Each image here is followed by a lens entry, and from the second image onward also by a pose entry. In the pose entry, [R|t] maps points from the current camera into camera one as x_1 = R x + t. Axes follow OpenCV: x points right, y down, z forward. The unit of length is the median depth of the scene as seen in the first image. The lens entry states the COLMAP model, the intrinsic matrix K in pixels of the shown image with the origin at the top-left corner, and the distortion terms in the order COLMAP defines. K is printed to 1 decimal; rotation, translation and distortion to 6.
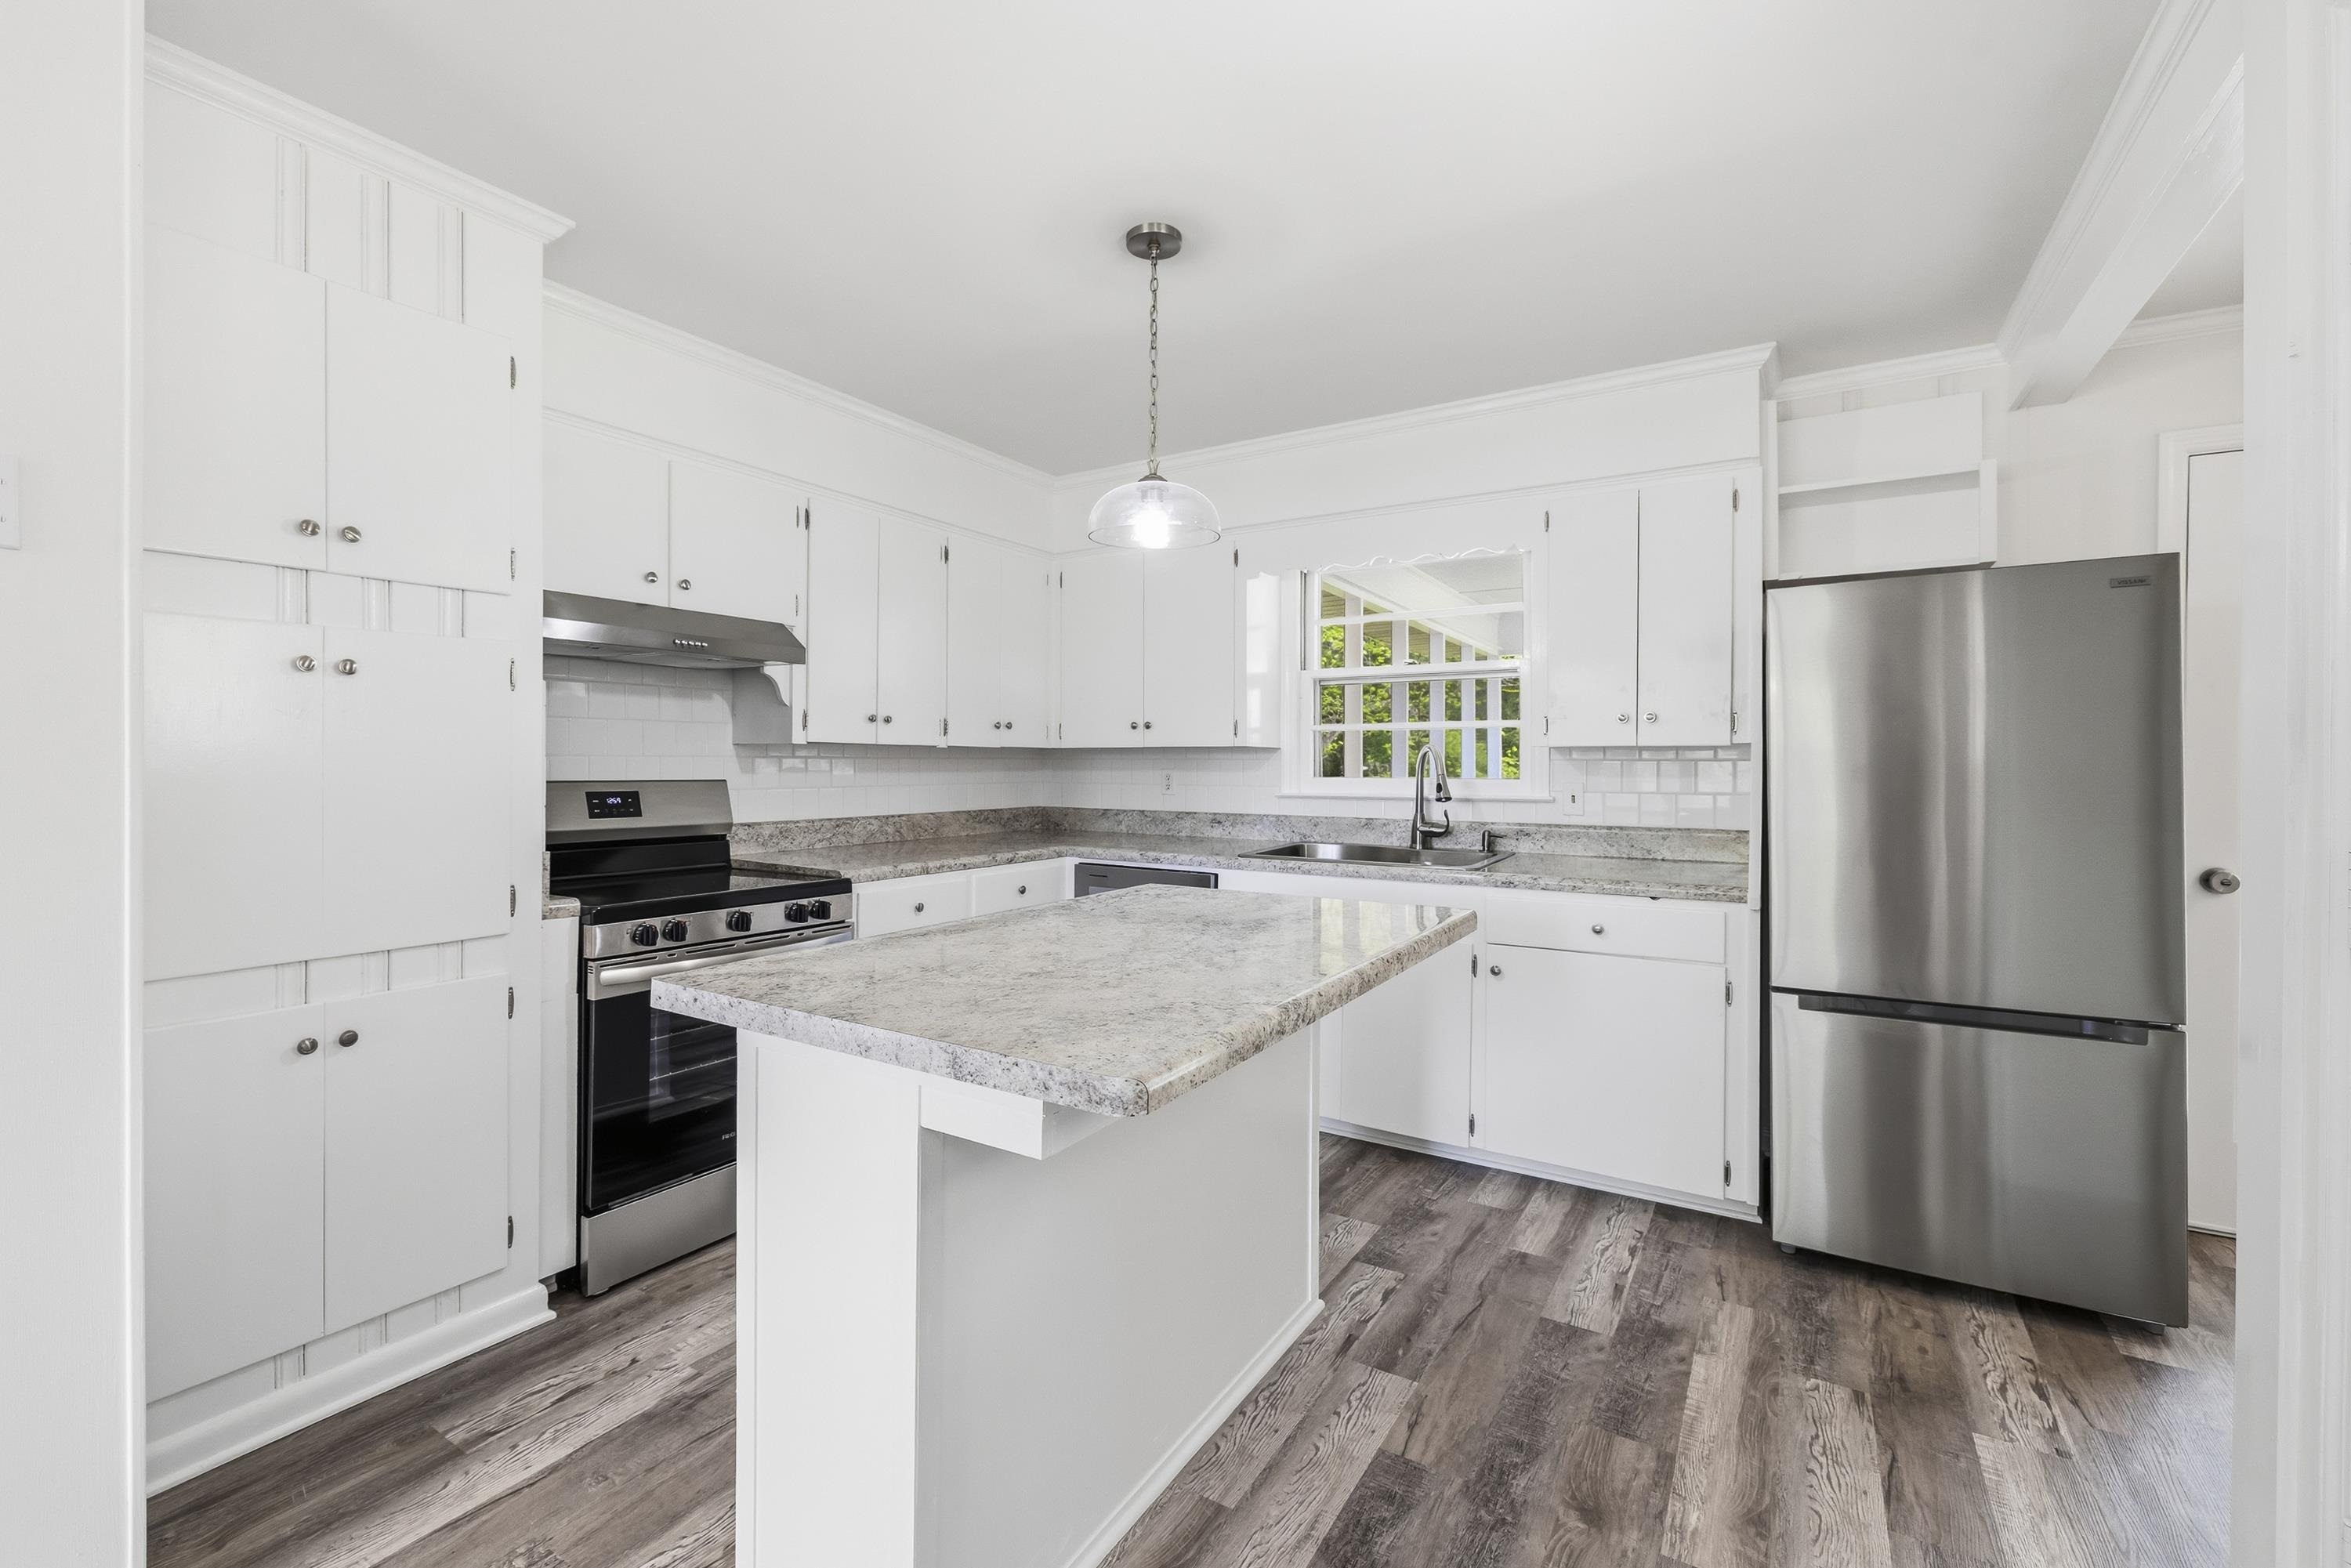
lens RADIAL K [[982.2, 0, 1150.5], [0, 982.2, 783.8], [0, 0, 1]] dist [-0.004128, -0.000246]
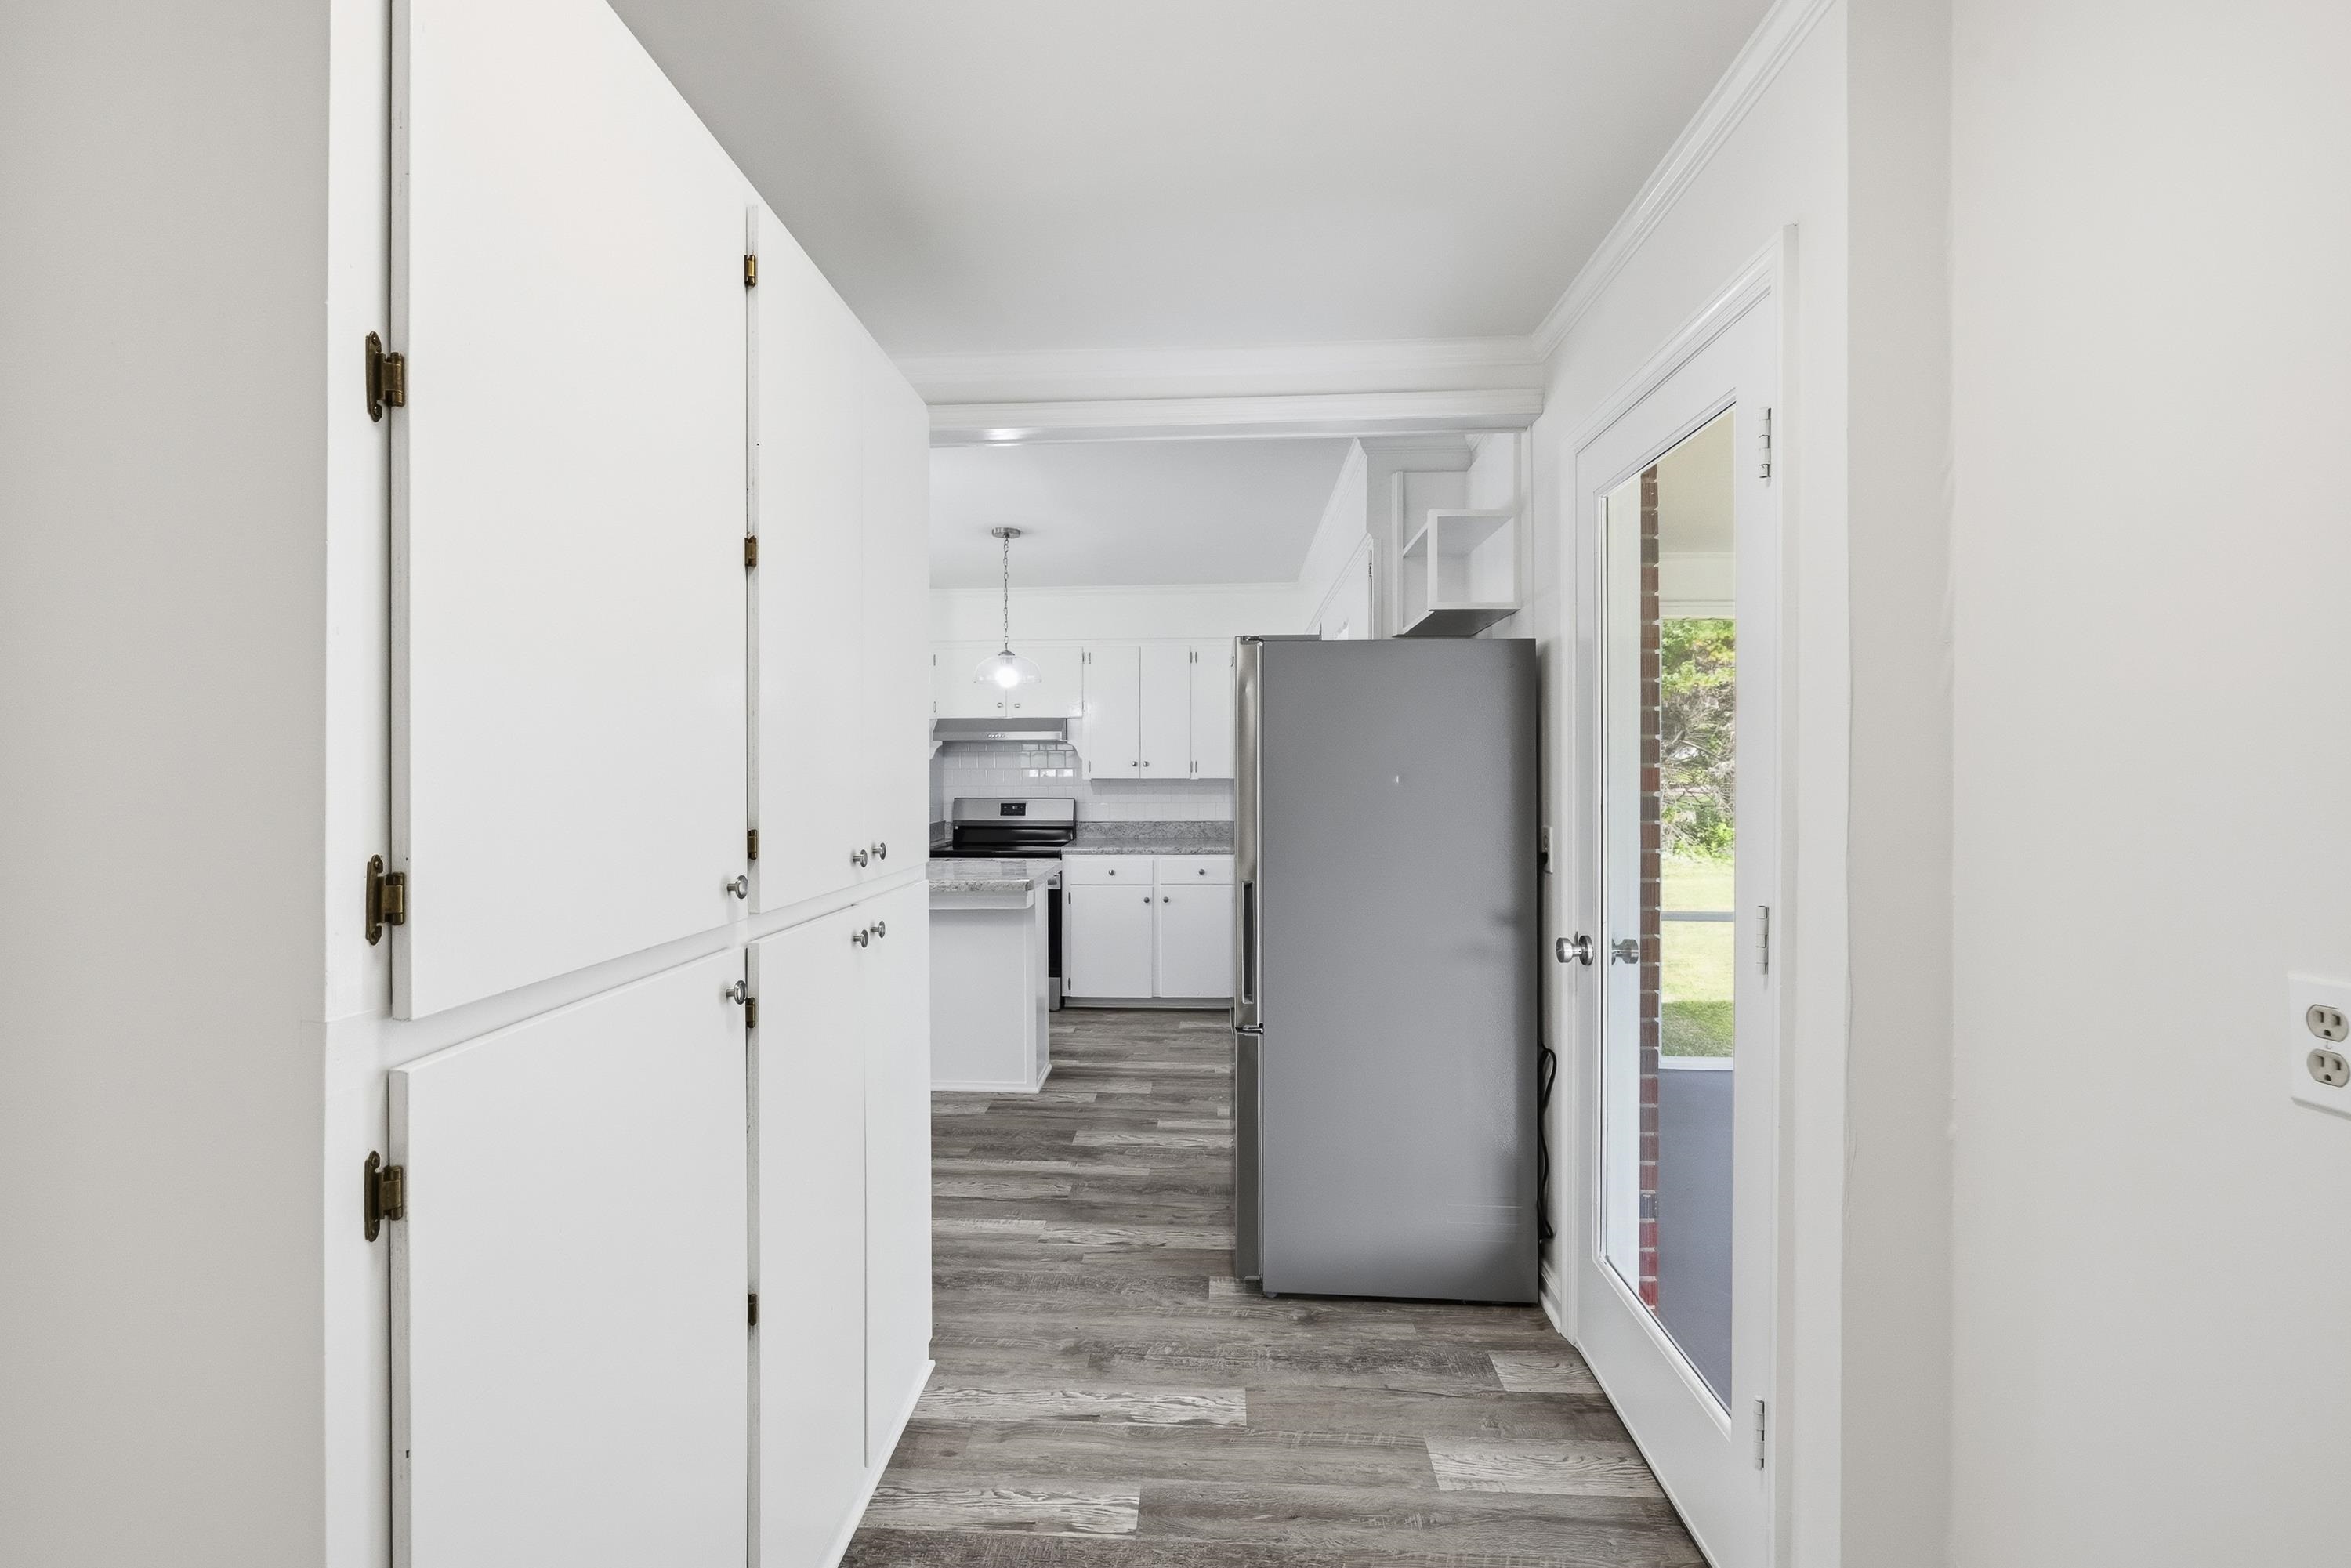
lens RADIAL K [[982.2, 0, 1177.0], [0, 982.2, 779.5], [0, 0, 1]] dist [-0.004128, -0.000246]
pose [[0.504748, 0.000273, -0.863267, 1.342338], [-0.009933, 0.999936, -0.005492, -0.032493], [0.863210, 0.011347, 0.504718, 0.206658]]
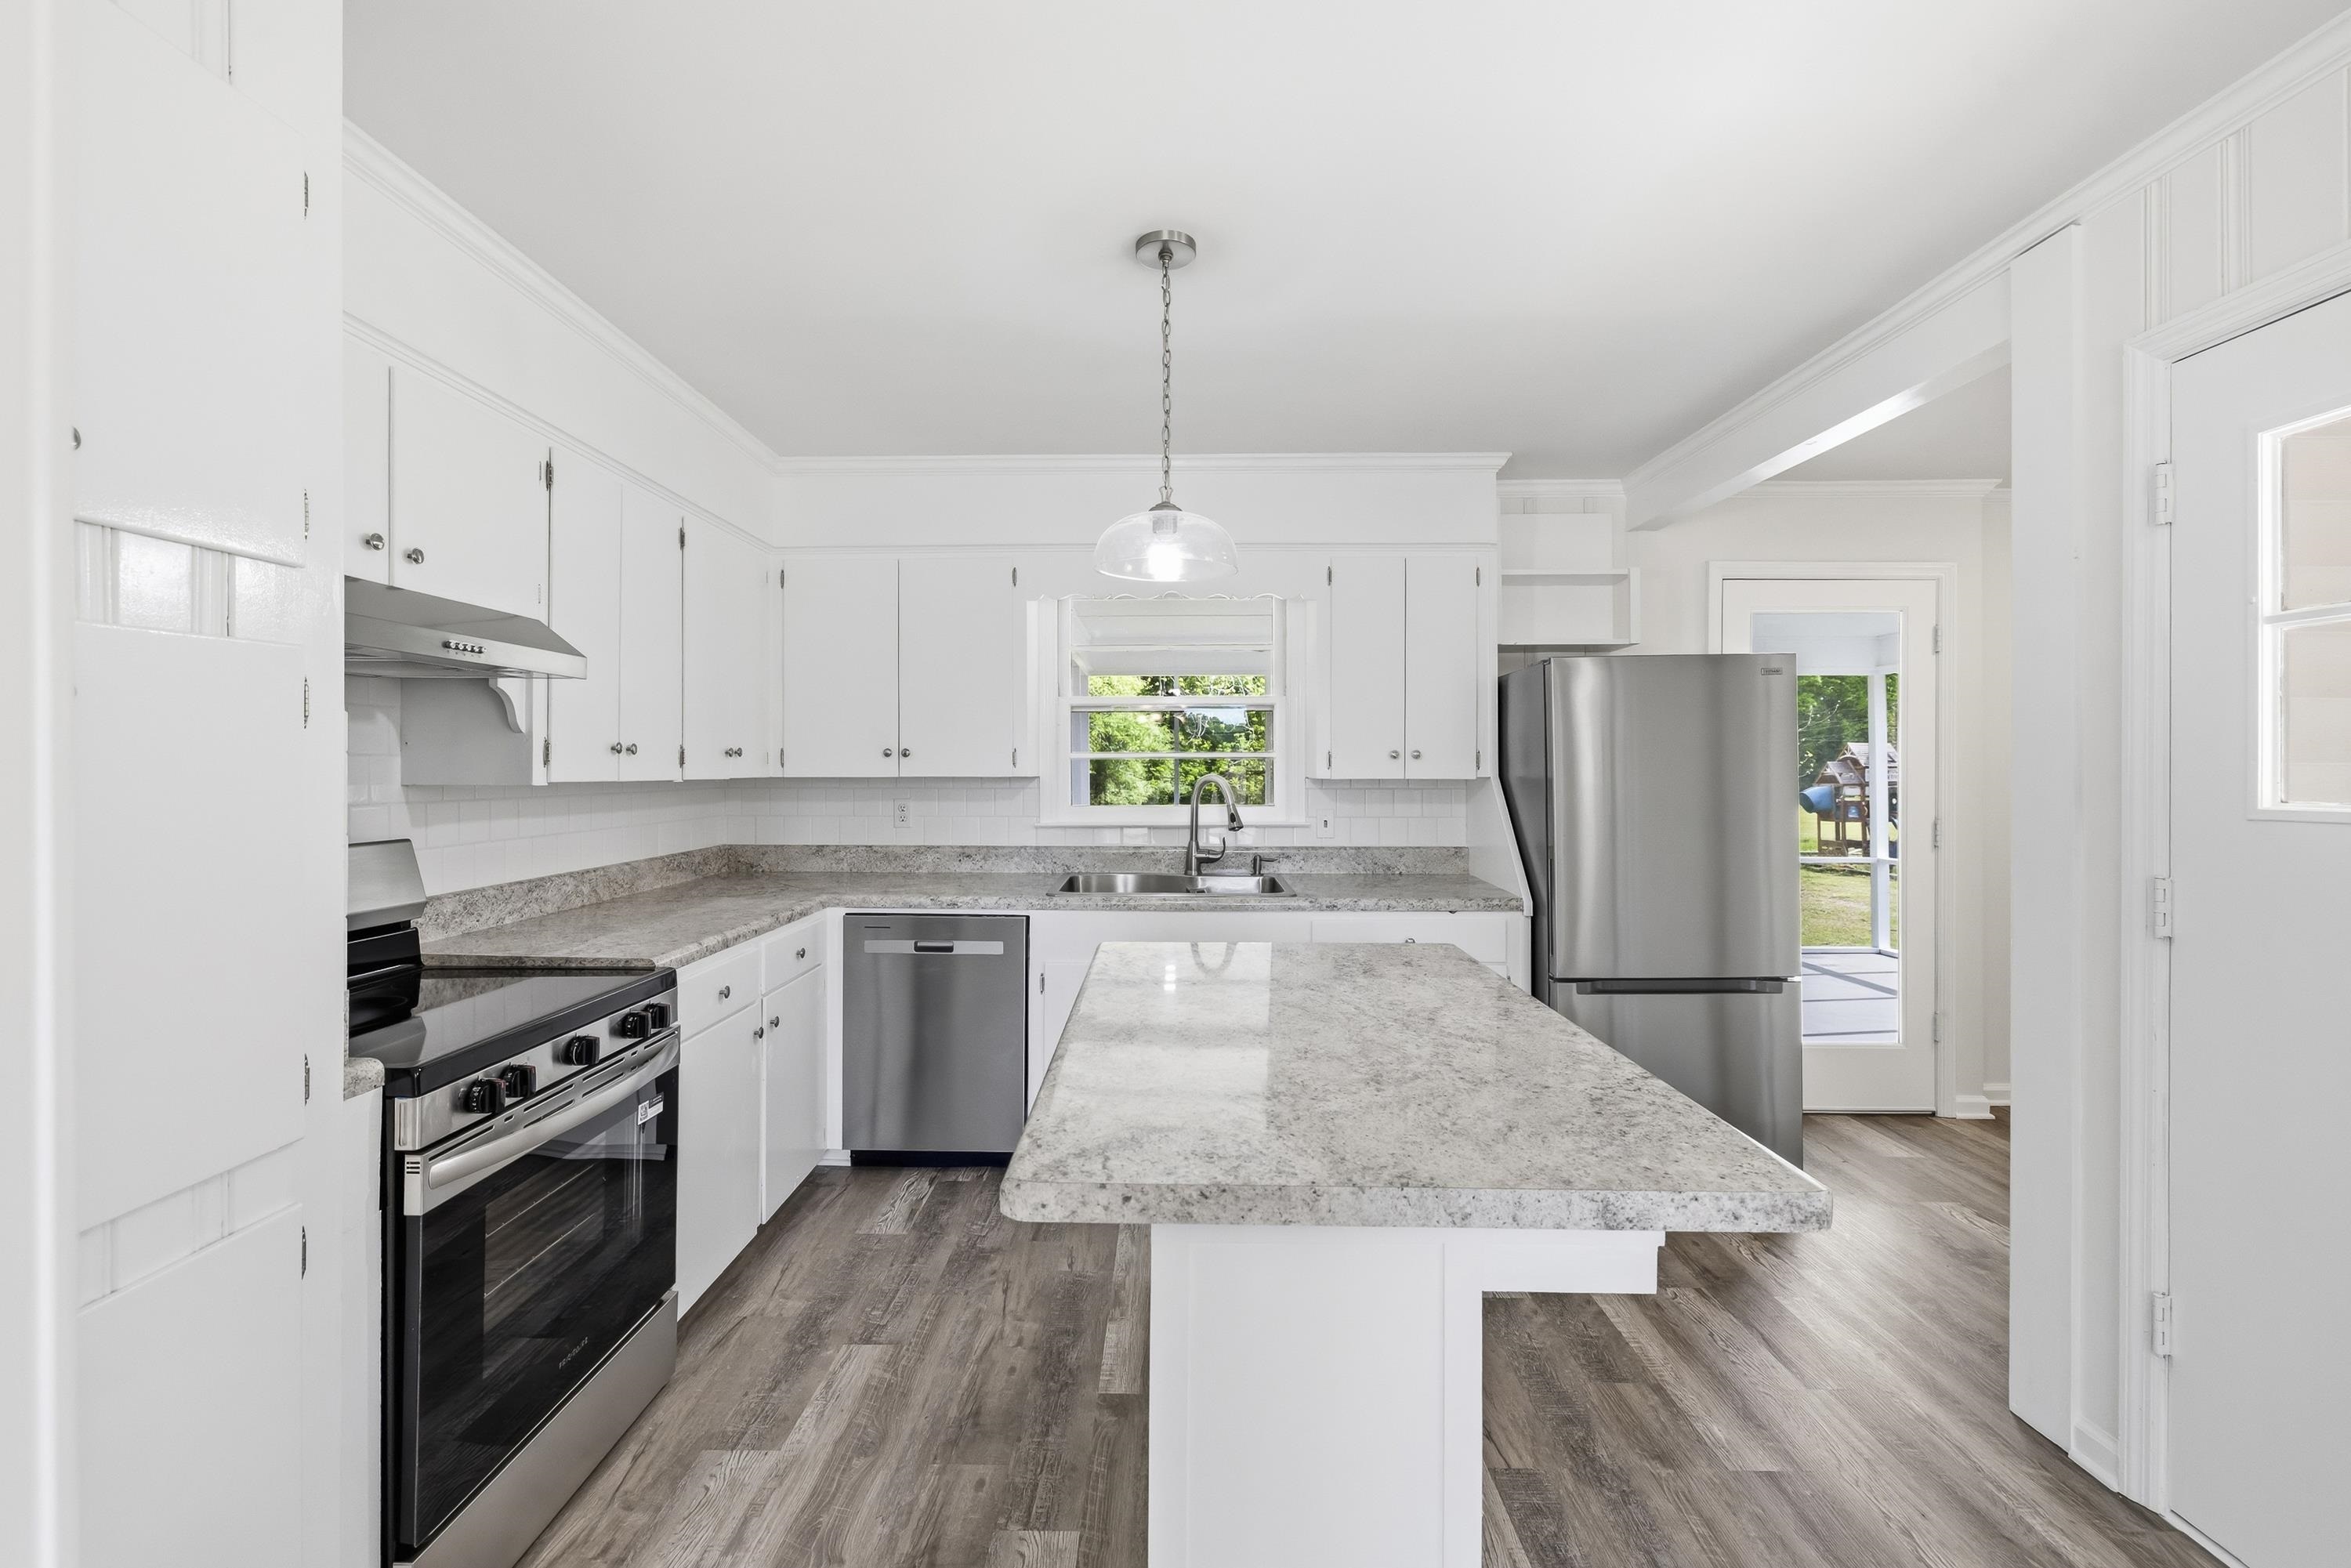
lens RADIAL K [[982.2, 0, 1136.9], [0, 982.2, 782.4], [0, 0, 1]] dist [-0.004128, -0.000246]
pose [[0.861350, -0.012295, 0.507863, -0.346447], [0.014205, 0.999899, 0.000114, -0.037210], [-0.507813, 0.007116, 0.861438, 0.155285]]
